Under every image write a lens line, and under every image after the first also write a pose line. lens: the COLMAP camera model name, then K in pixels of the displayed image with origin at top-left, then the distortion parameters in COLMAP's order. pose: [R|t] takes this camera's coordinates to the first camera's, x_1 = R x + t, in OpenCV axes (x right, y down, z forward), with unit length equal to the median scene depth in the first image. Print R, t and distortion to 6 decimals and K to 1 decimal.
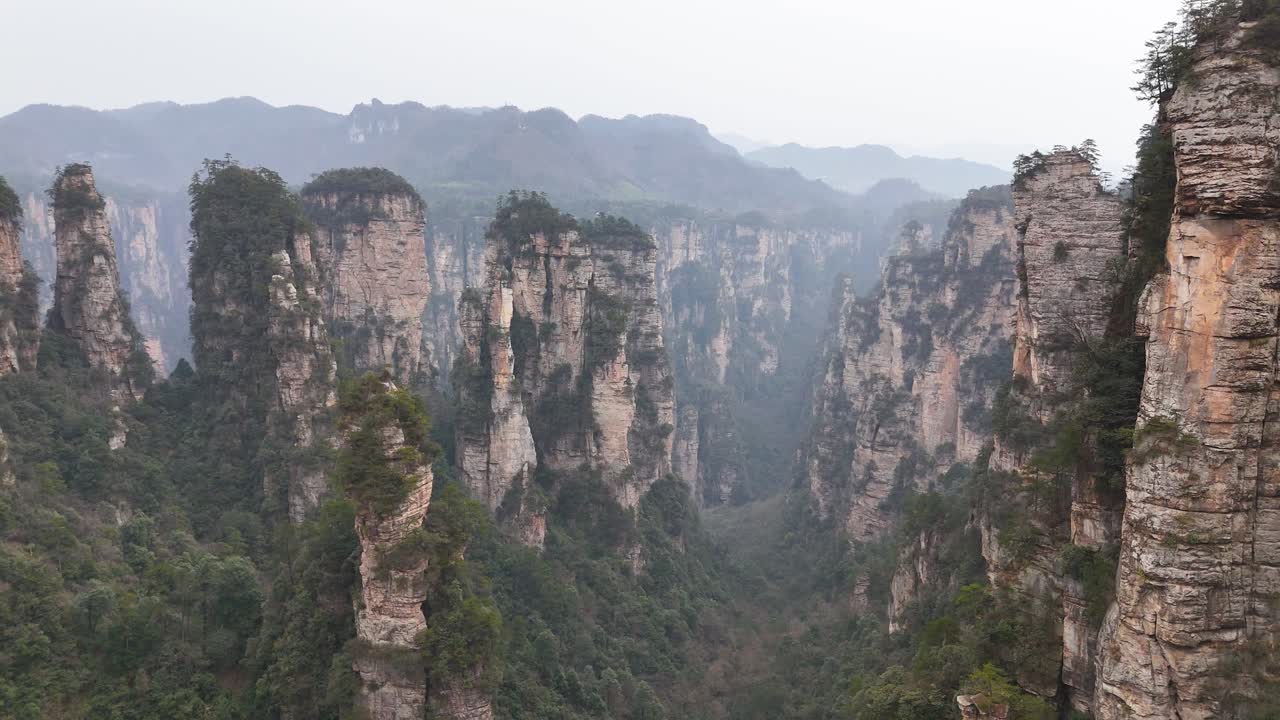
lens RADIAL K [[925.3, 0, 648.2], [0, 925.3, 358.9], [0, 0, 1]] dist [0.084189, -0.067543]
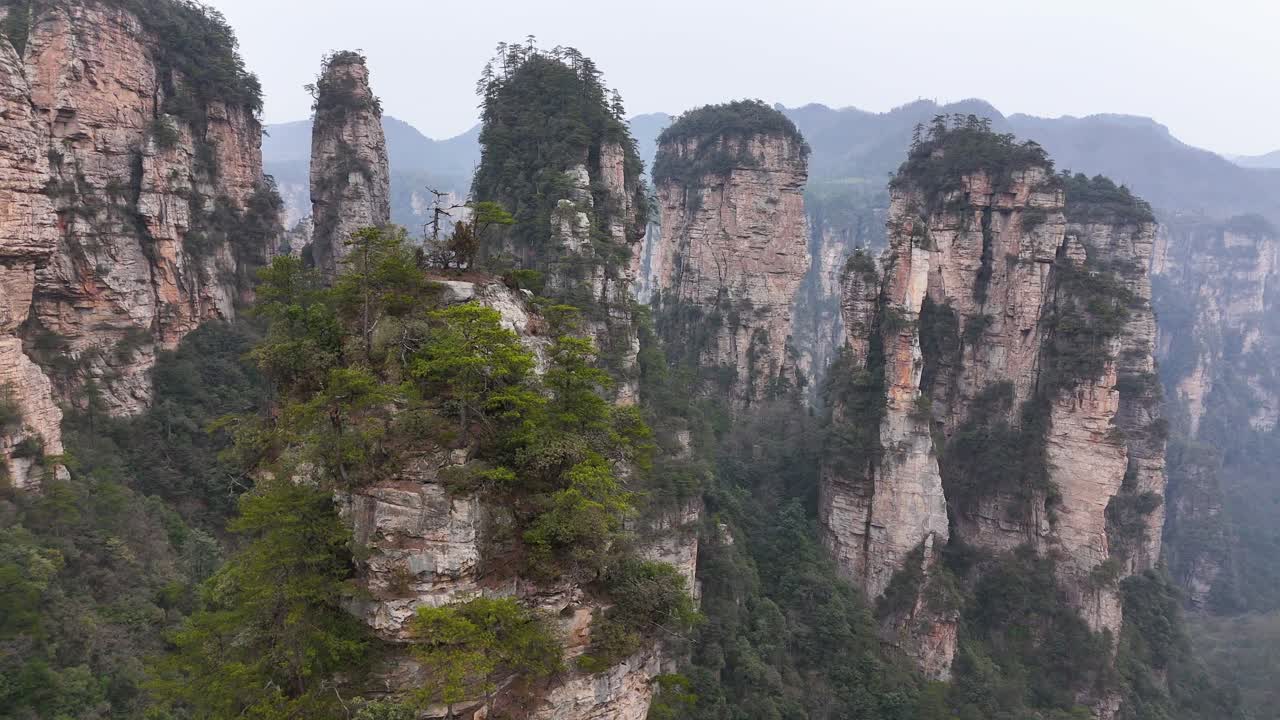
lens RADIAL K [[925.3, 0, 648.2], [0, 925.3, 358.9], [0, 0, 1]] dist [0.084189, -0.067543]
pose [[0.914841, 0.070379, -0.397633, -0.059449], [-0.081606, 0.996600, -0.011359, 0.017137], [0.395482, 0.042841, 0.917474, 0.323138]]
